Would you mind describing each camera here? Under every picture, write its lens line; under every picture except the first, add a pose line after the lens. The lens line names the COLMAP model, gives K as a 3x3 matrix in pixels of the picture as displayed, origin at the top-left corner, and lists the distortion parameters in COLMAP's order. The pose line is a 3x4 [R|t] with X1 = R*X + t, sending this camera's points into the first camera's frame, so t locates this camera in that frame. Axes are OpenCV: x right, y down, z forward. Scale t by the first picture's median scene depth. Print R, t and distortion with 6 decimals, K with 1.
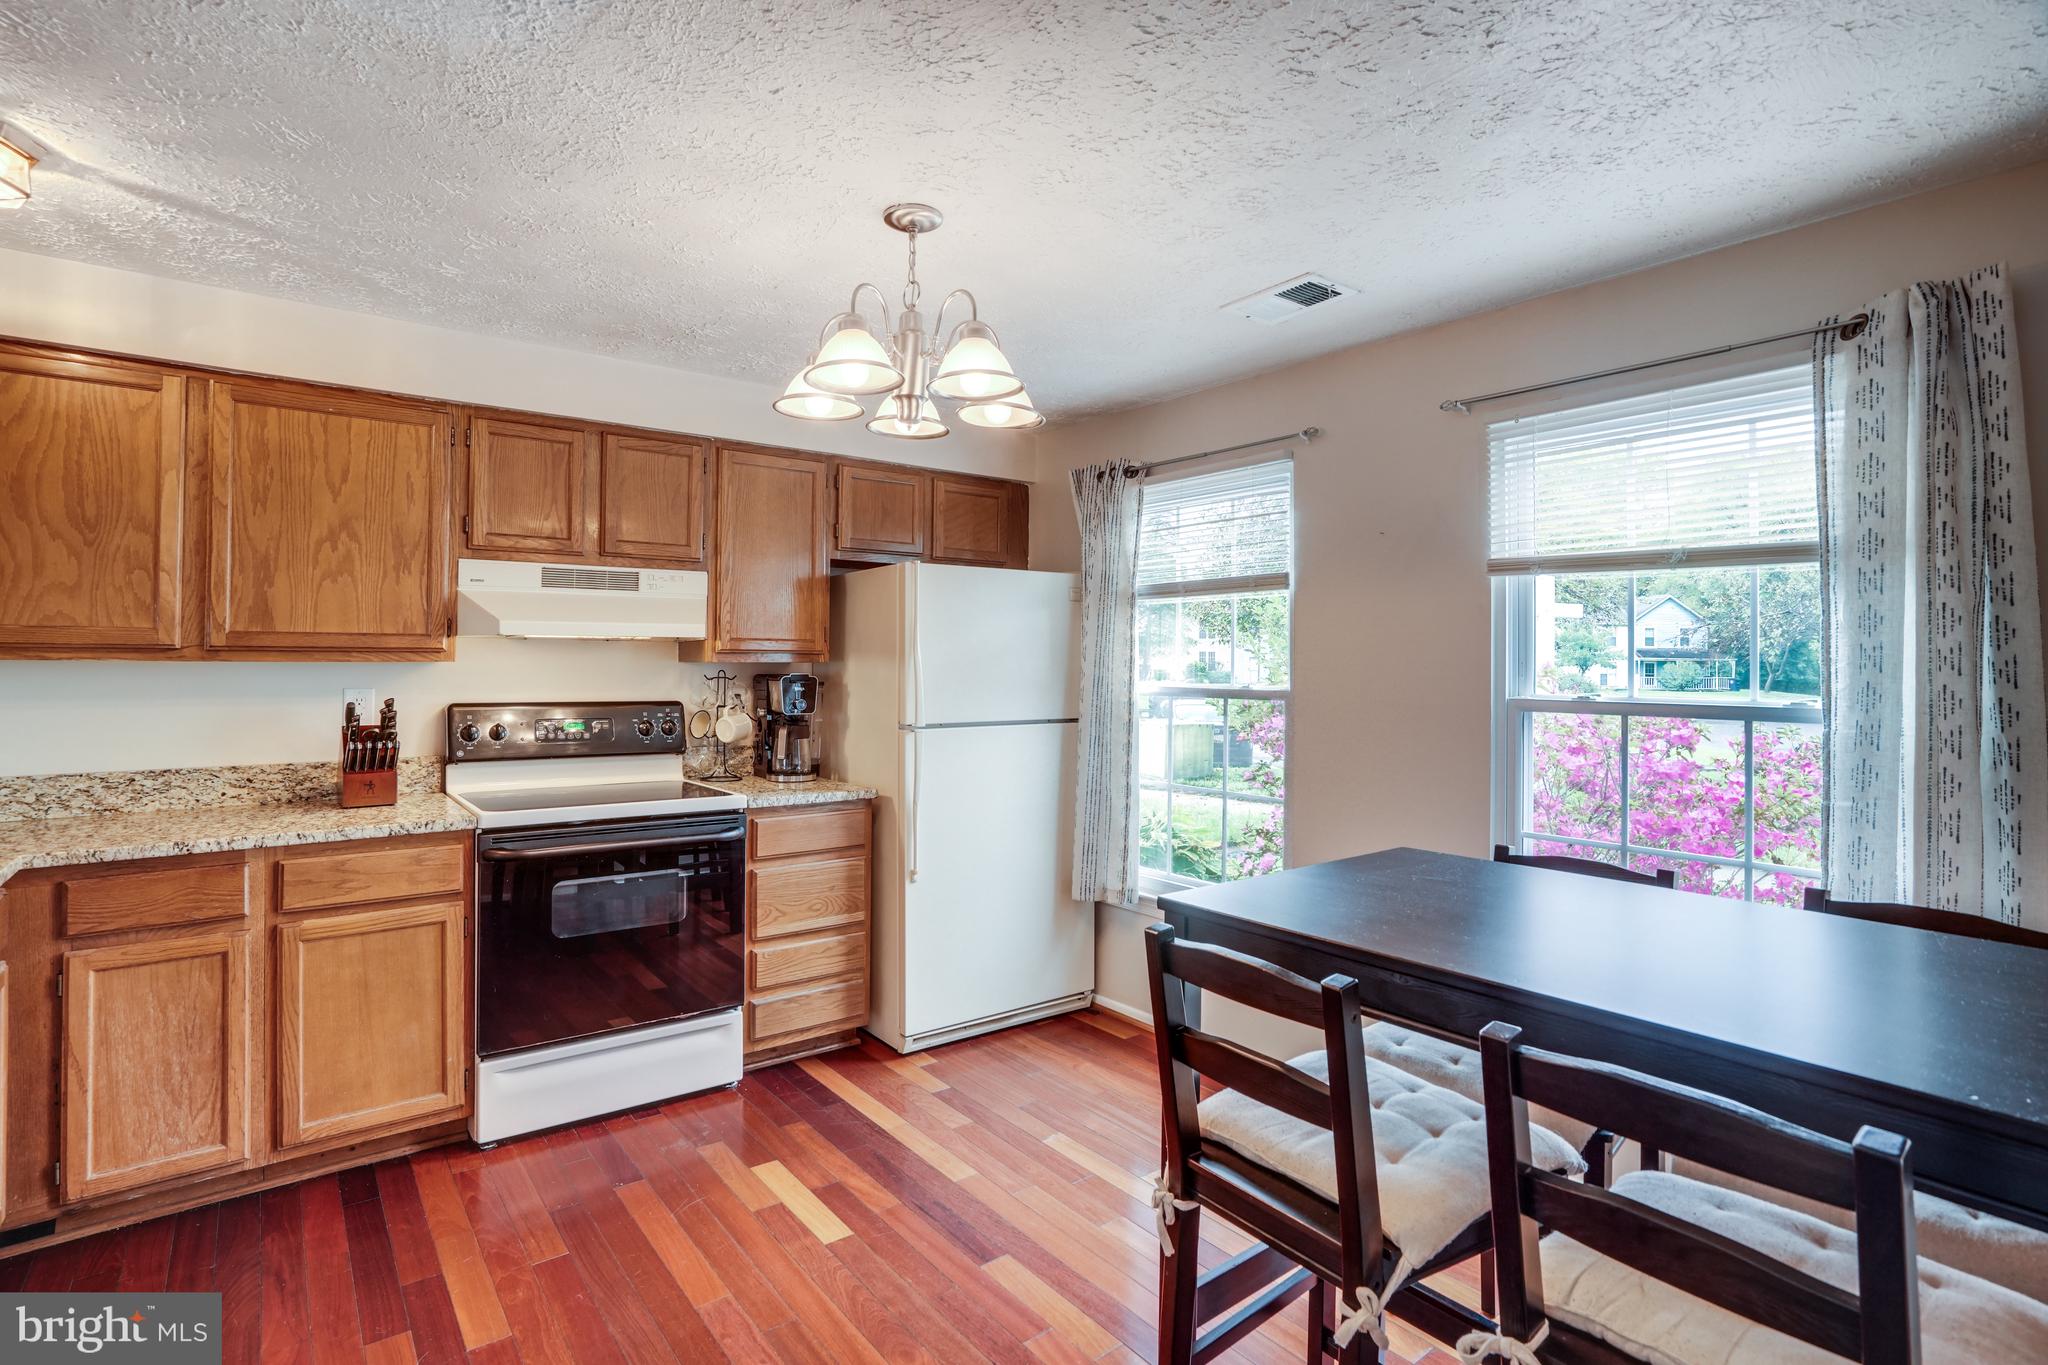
lens RADIAL K [[969.5, 0, 1019.1], [0, 969.5, 662.7], [0, 0, 1]] dist [-0.076202, 0.033037]
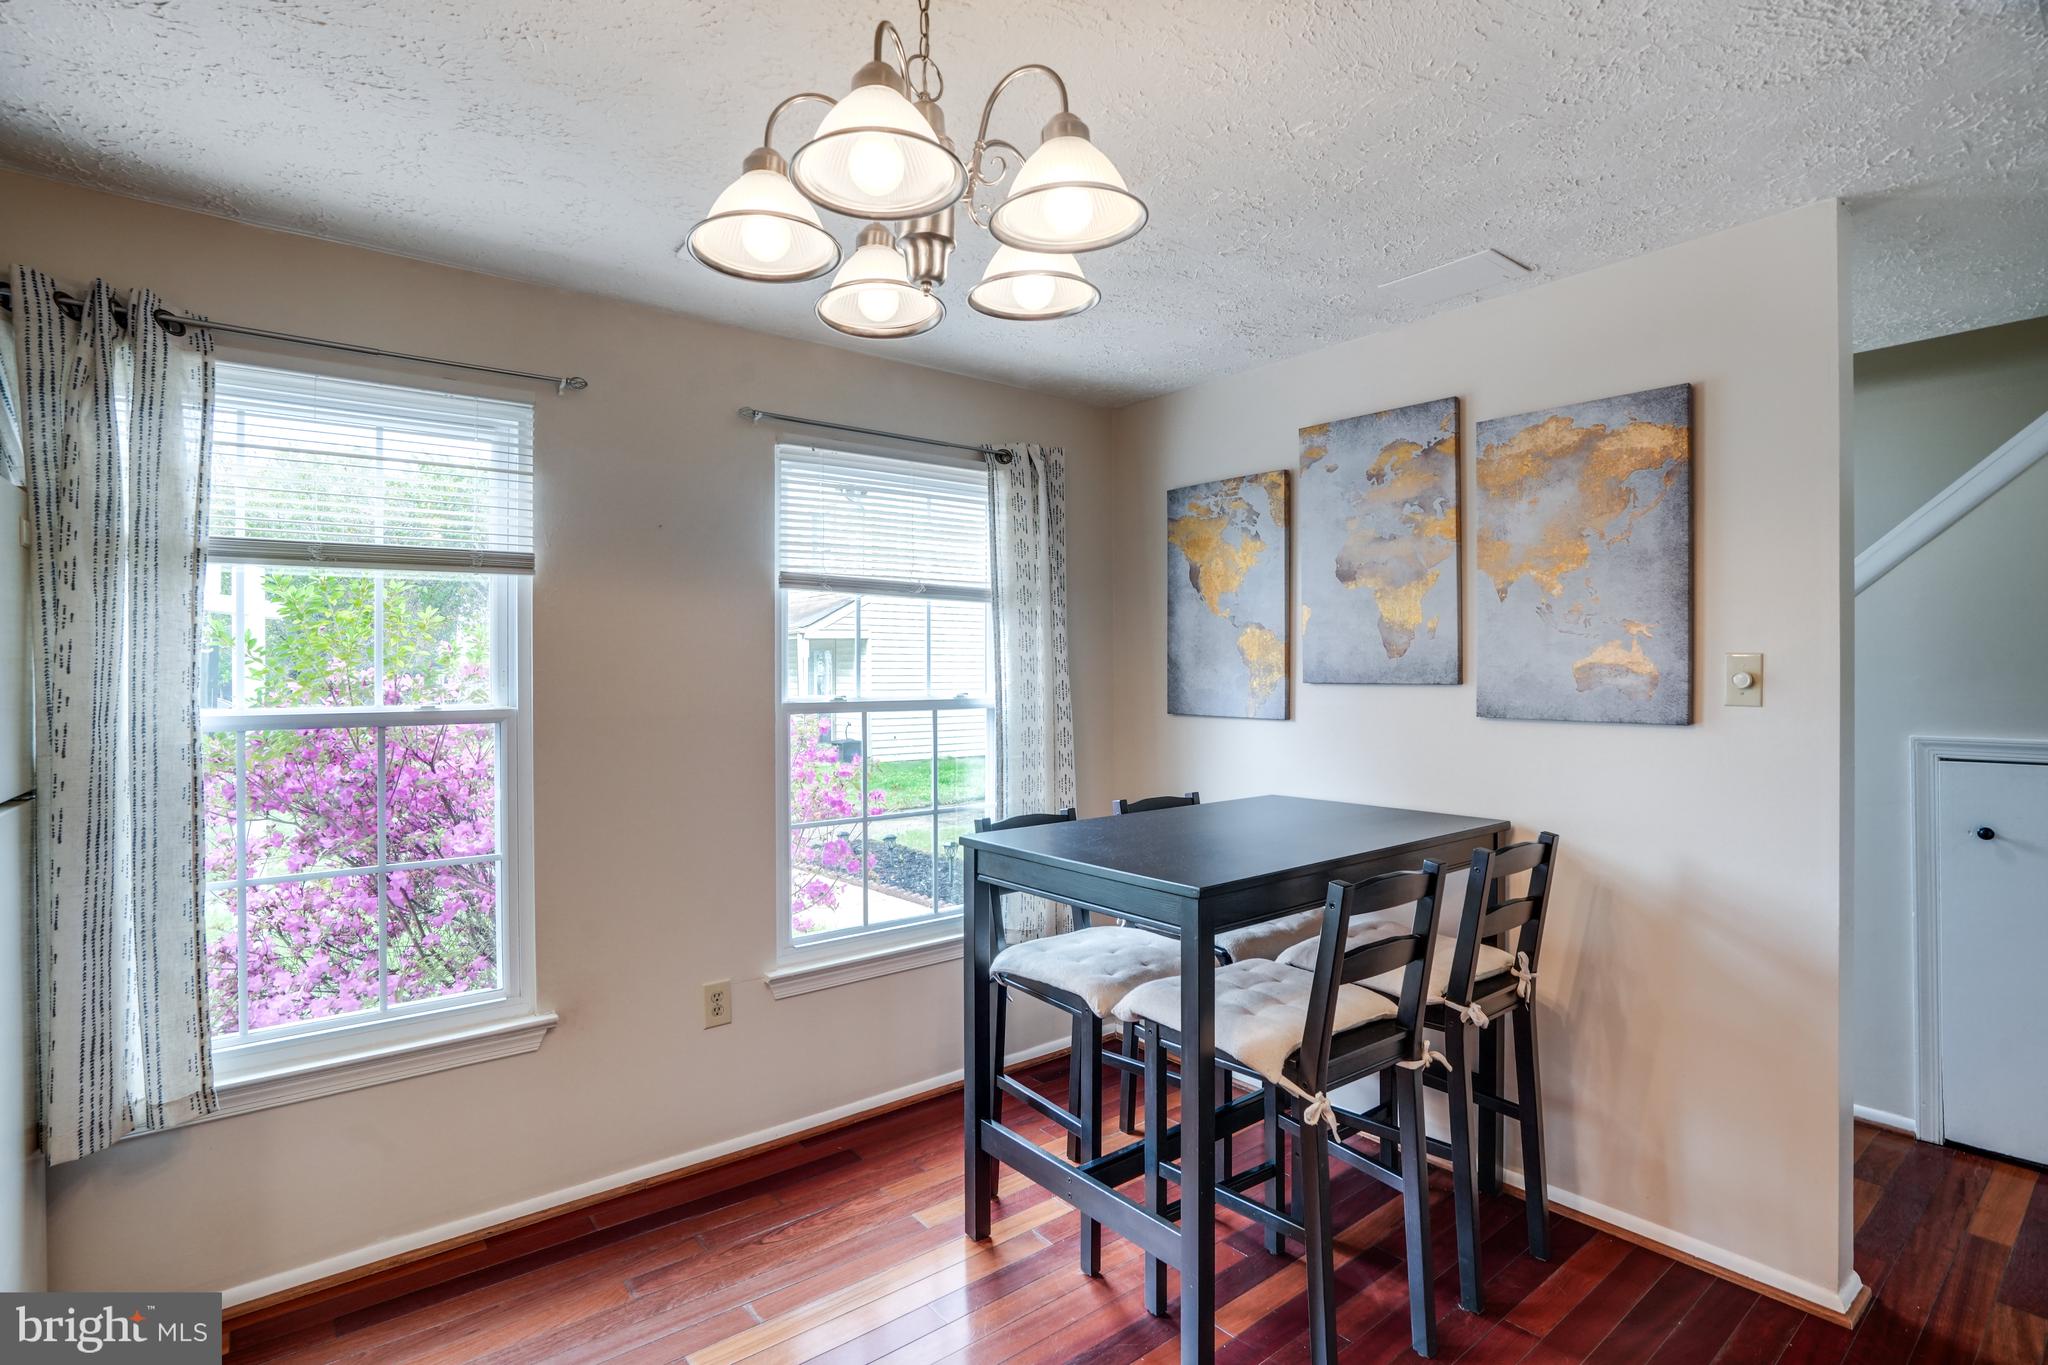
lens RADIAL K [[969.5, 0, 1019.1], [0, 969.5, 662.7], [0, 0, 1]] dist [-0.076202, 0.033037]
pose [[0.003337, -0.002302, 0.999992, -0.558133], [0.002106, 0.999995, 0.002295, -0.009937], [-0.999992, 0.002098, 0.003342, 0.722022]]
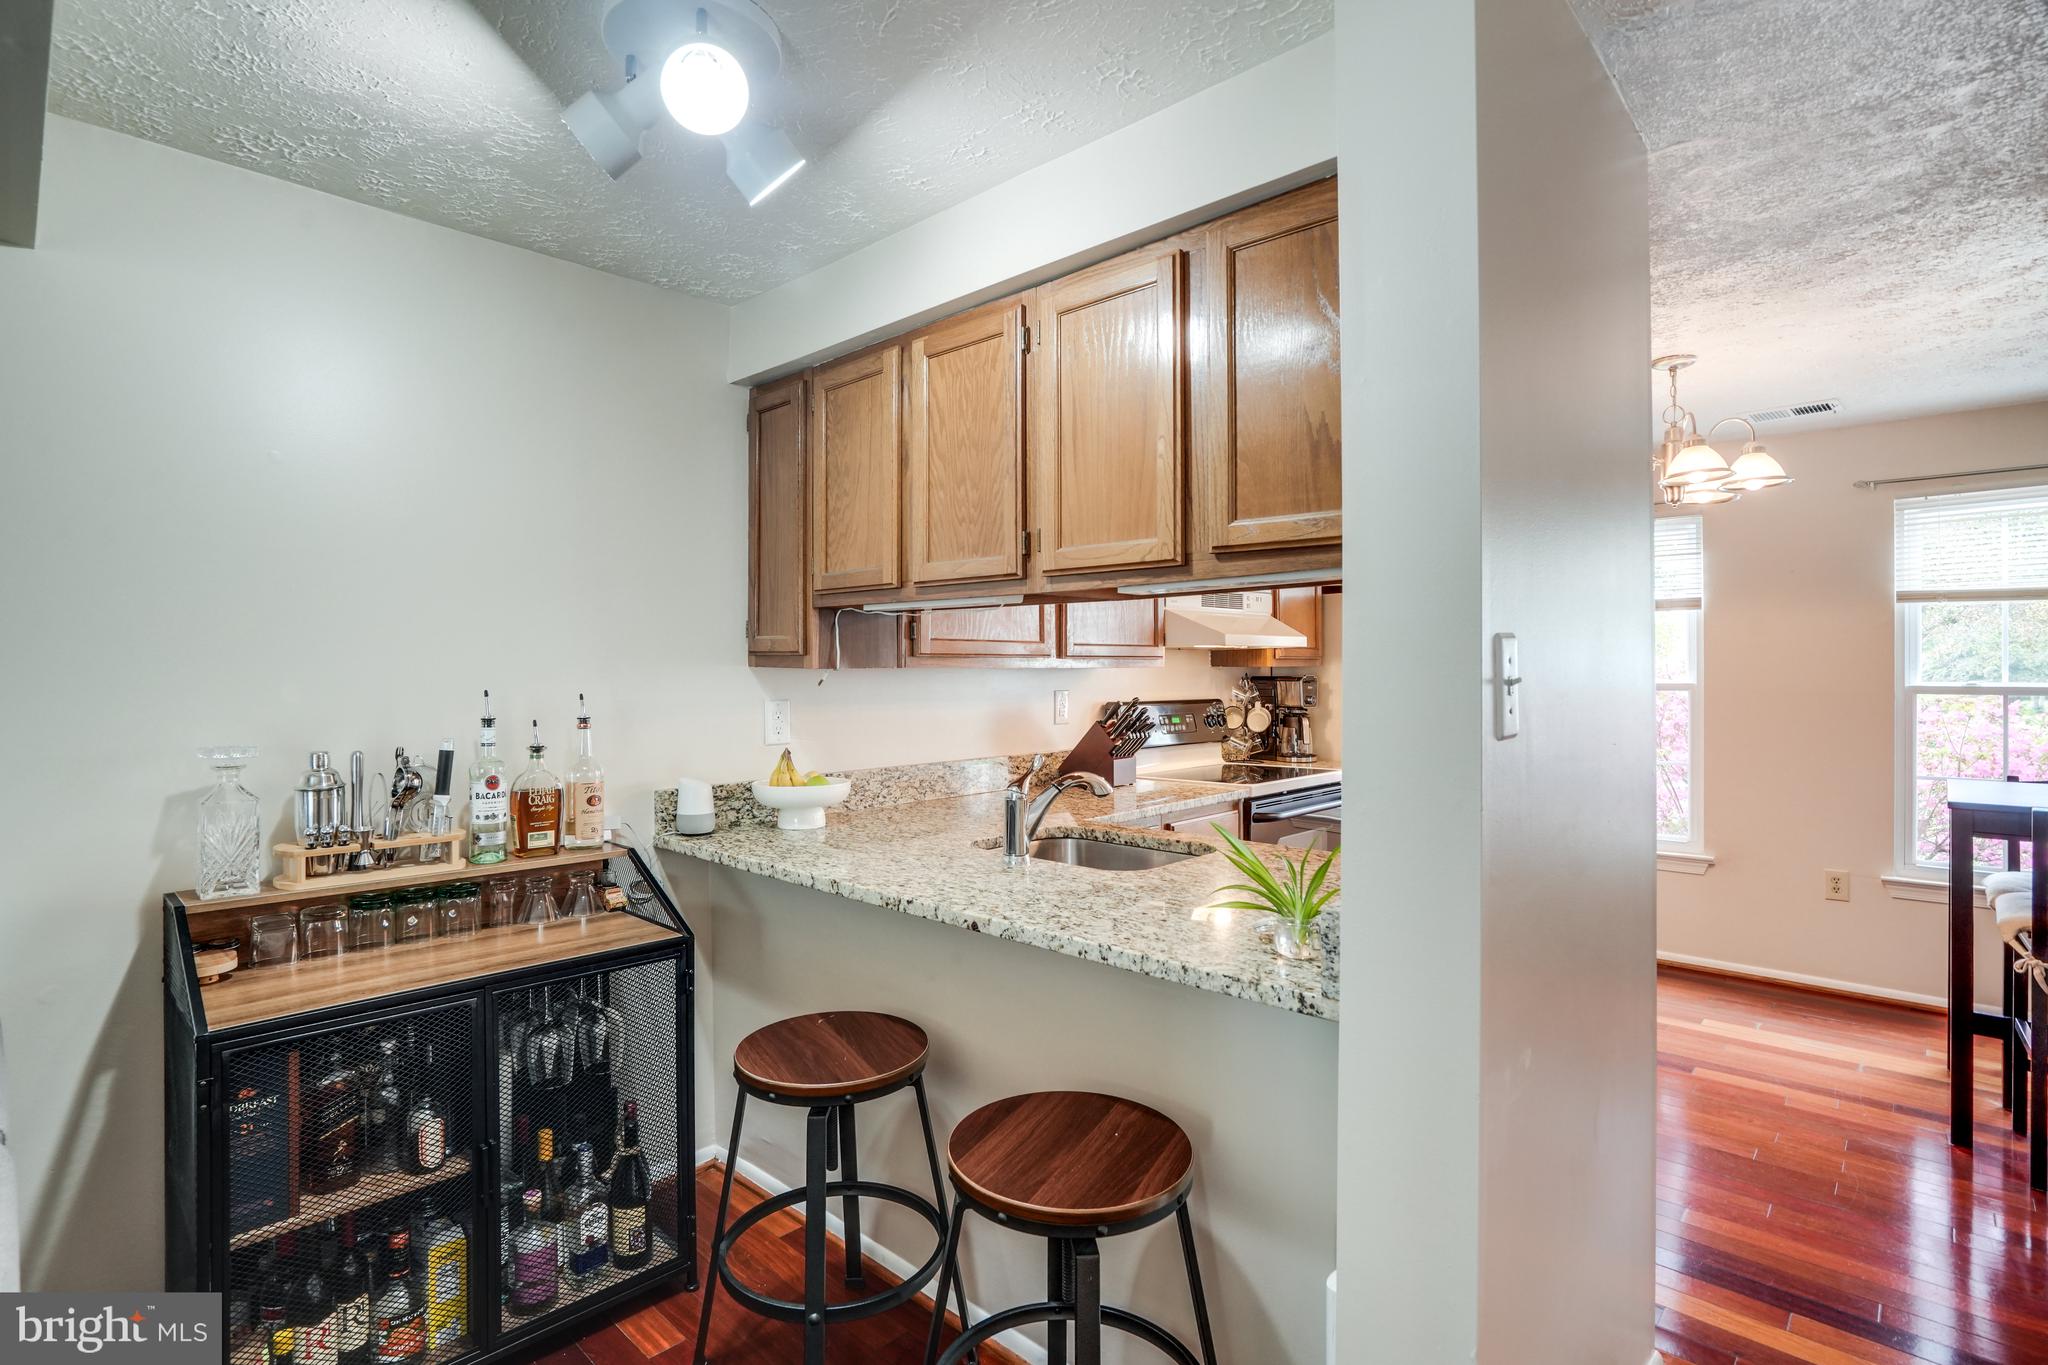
lens RADIAL K [[996.9, 0, 1012.1], [0, 996.9, 659.9], [0, 0, 1]] dist [-0.046998, 0.020734]
pose [[0.991243, -0.008802, 0.131754, -1.037647], [0.009497, 0.999944, -0.004647, -0.008810], [-0.131706, 0.005857, 0.991271, -0.299822]]
